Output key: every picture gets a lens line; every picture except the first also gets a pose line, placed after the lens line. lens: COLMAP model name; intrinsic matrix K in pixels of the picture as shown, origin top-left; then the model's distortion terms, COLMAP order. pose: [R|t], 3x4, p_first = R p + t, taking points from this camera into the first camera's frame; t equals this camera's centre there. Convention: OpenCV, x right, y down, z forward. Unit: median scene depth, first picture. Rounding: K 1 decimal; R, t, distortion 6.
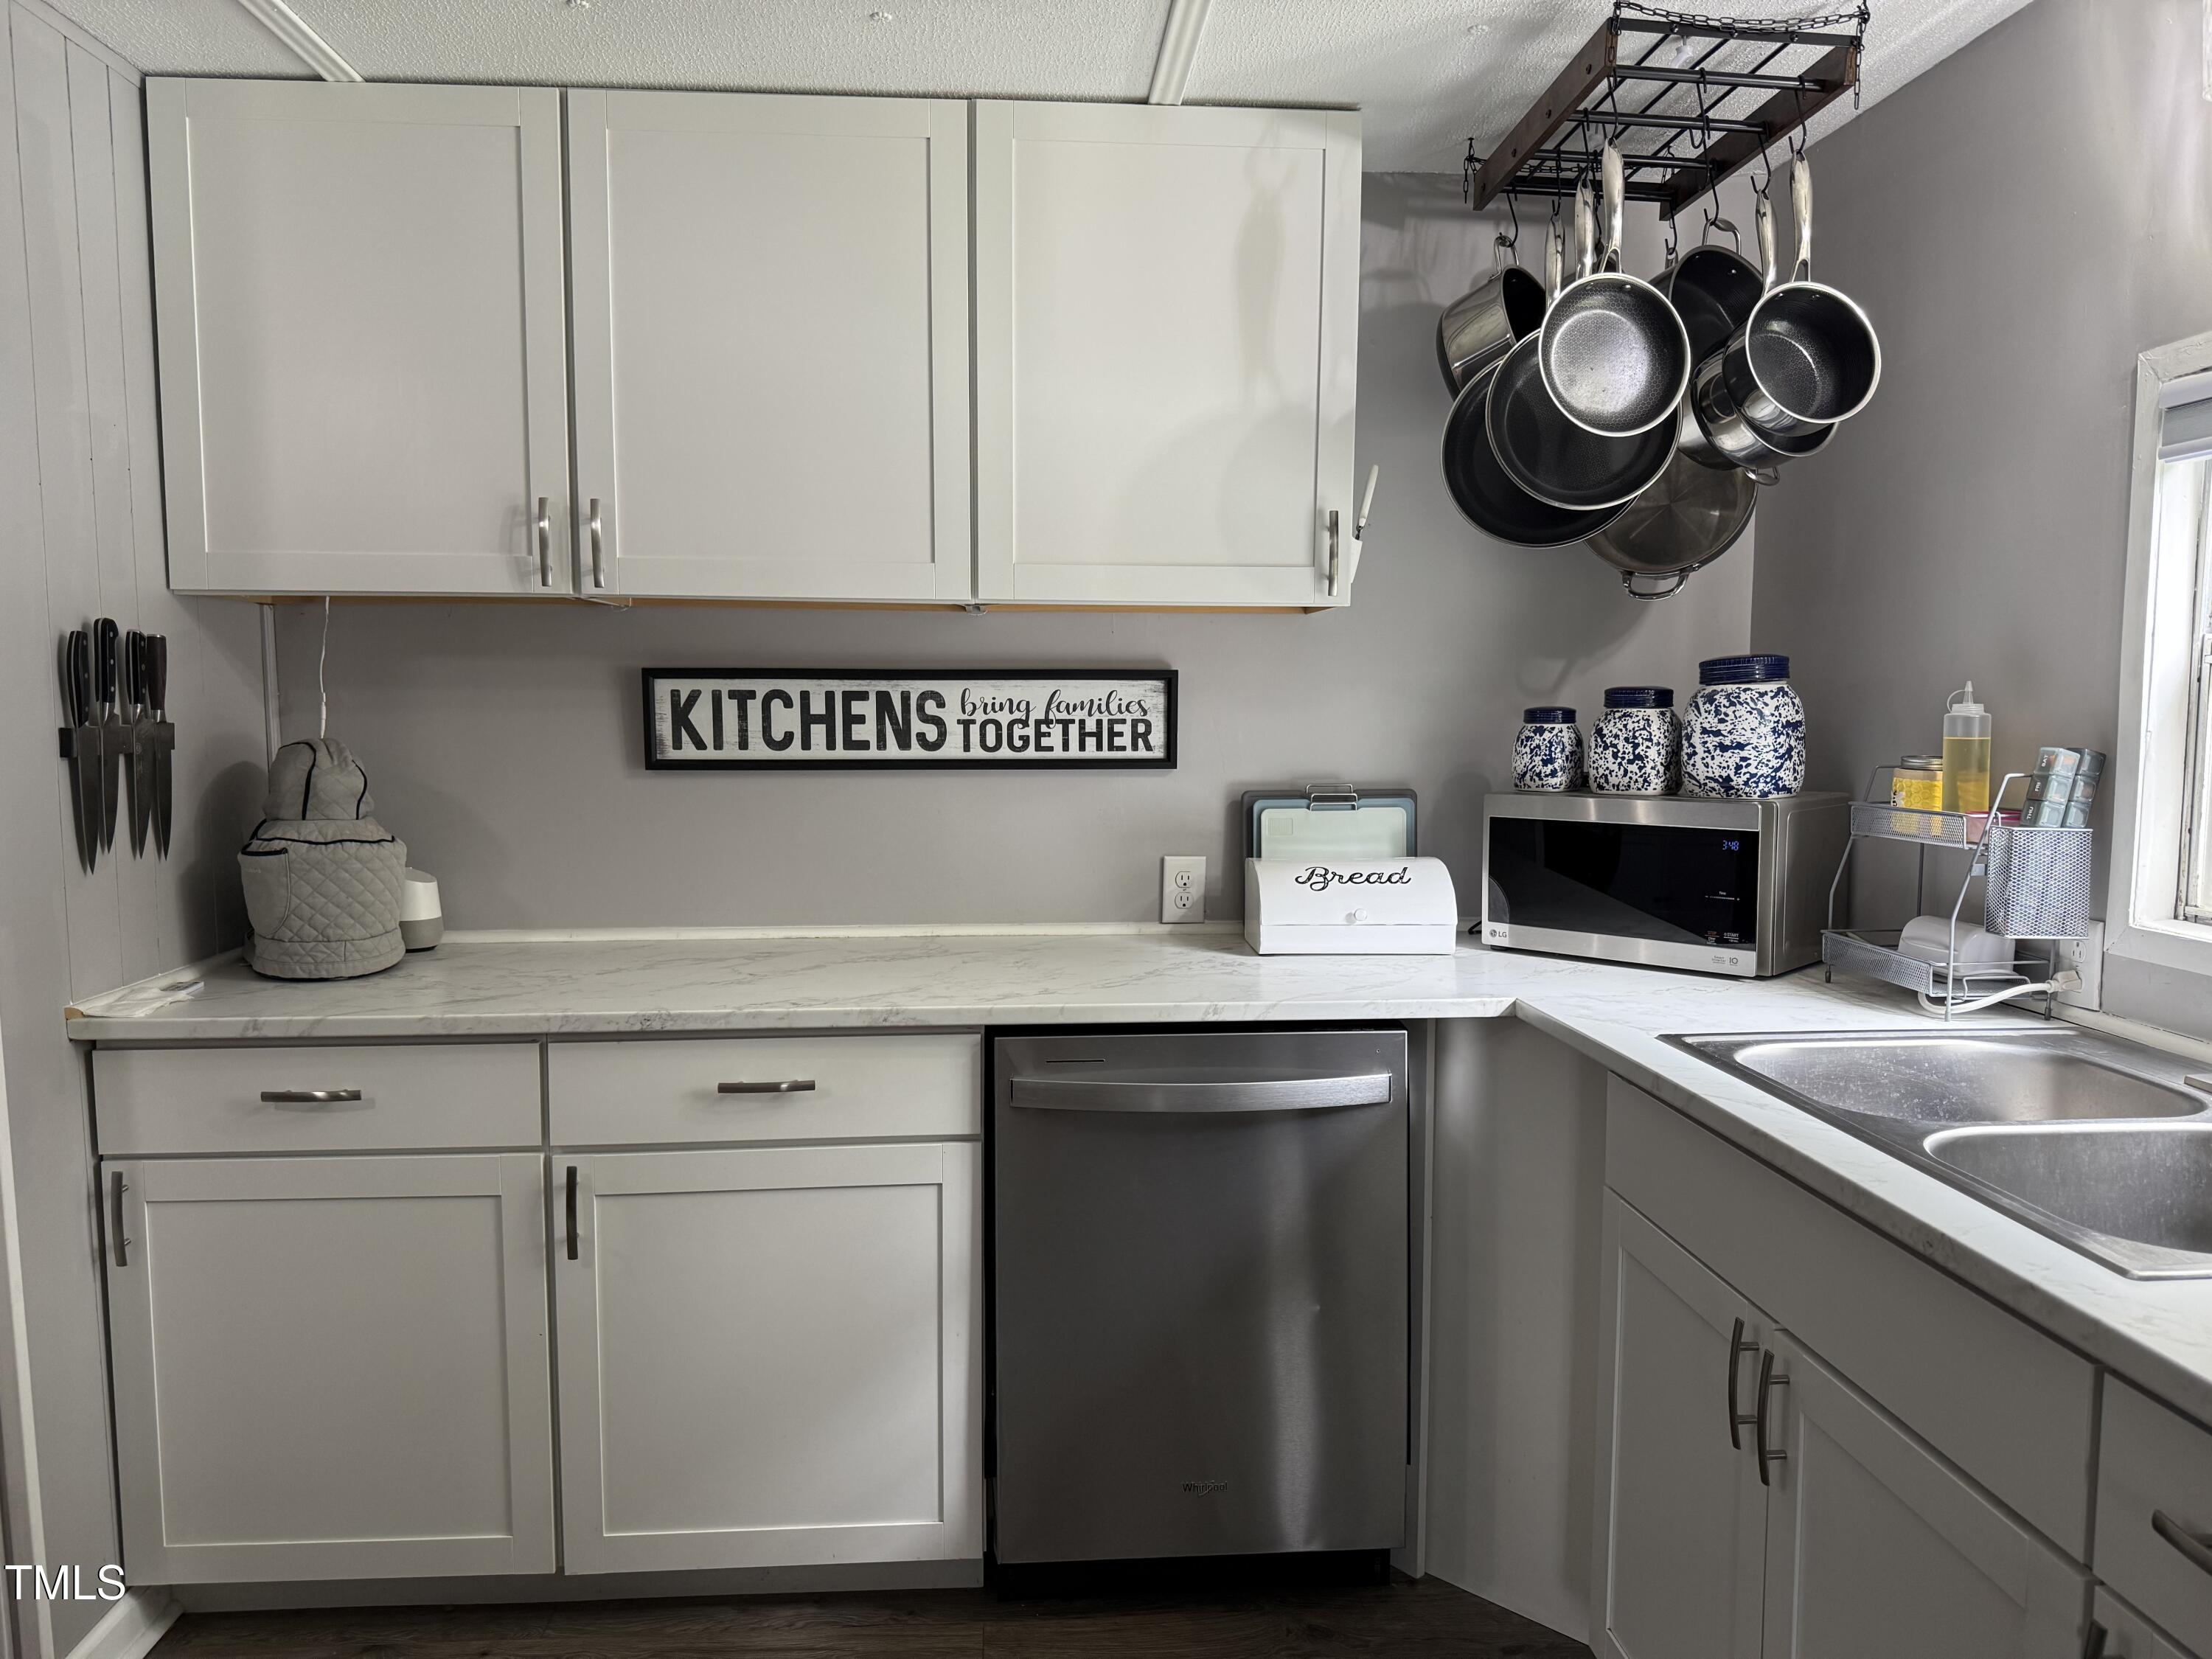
lens RADIAL K [[1548.4, 0, 1106.0], [0, 1548.4, 829.5], [0, 0, 1]] dist [0.166940, -0.272166]
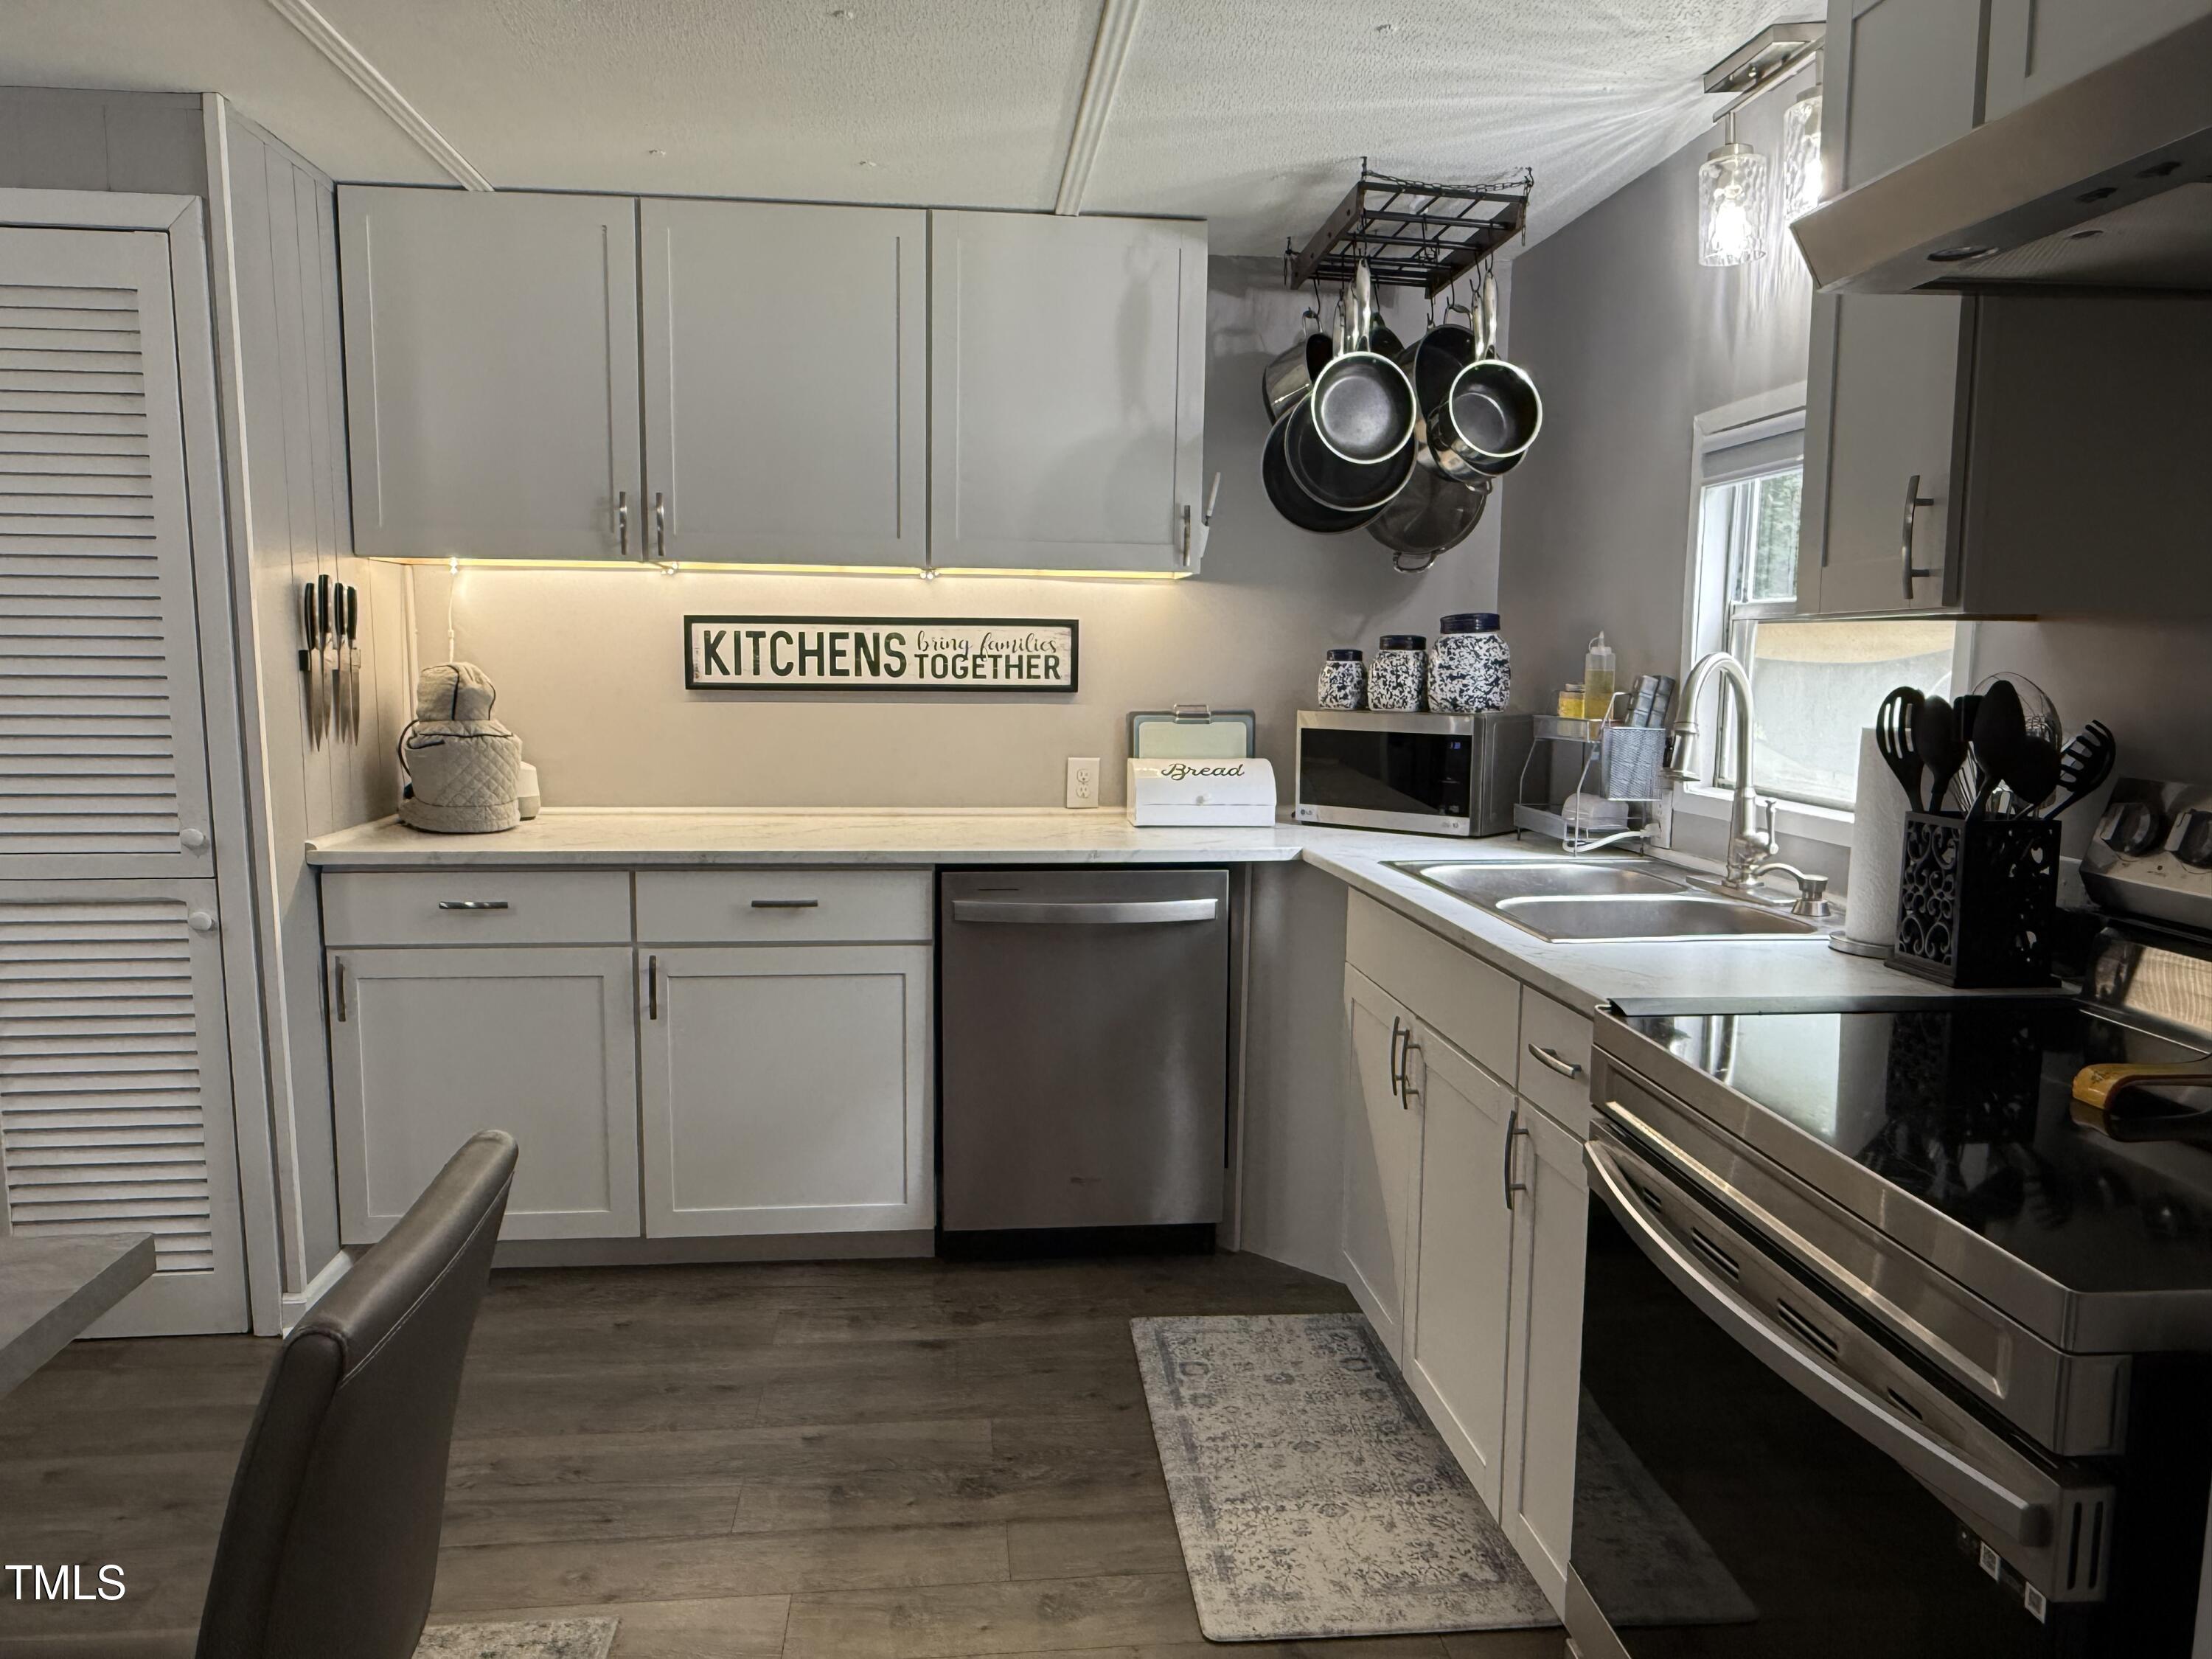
lens RADIAL K [[1506.3, 0, 1093.6], [0, 1506.3, 835.4], [0, 0, 1]] dist [0.004370, -0.002414]
pose [[0.999548, 0.005708, 0.029512, 0.024634], [-0.006723, 0.999385, 0.034409, 0.045619], [-0.029298, -0.034592, 0.998972, -0.356924]]
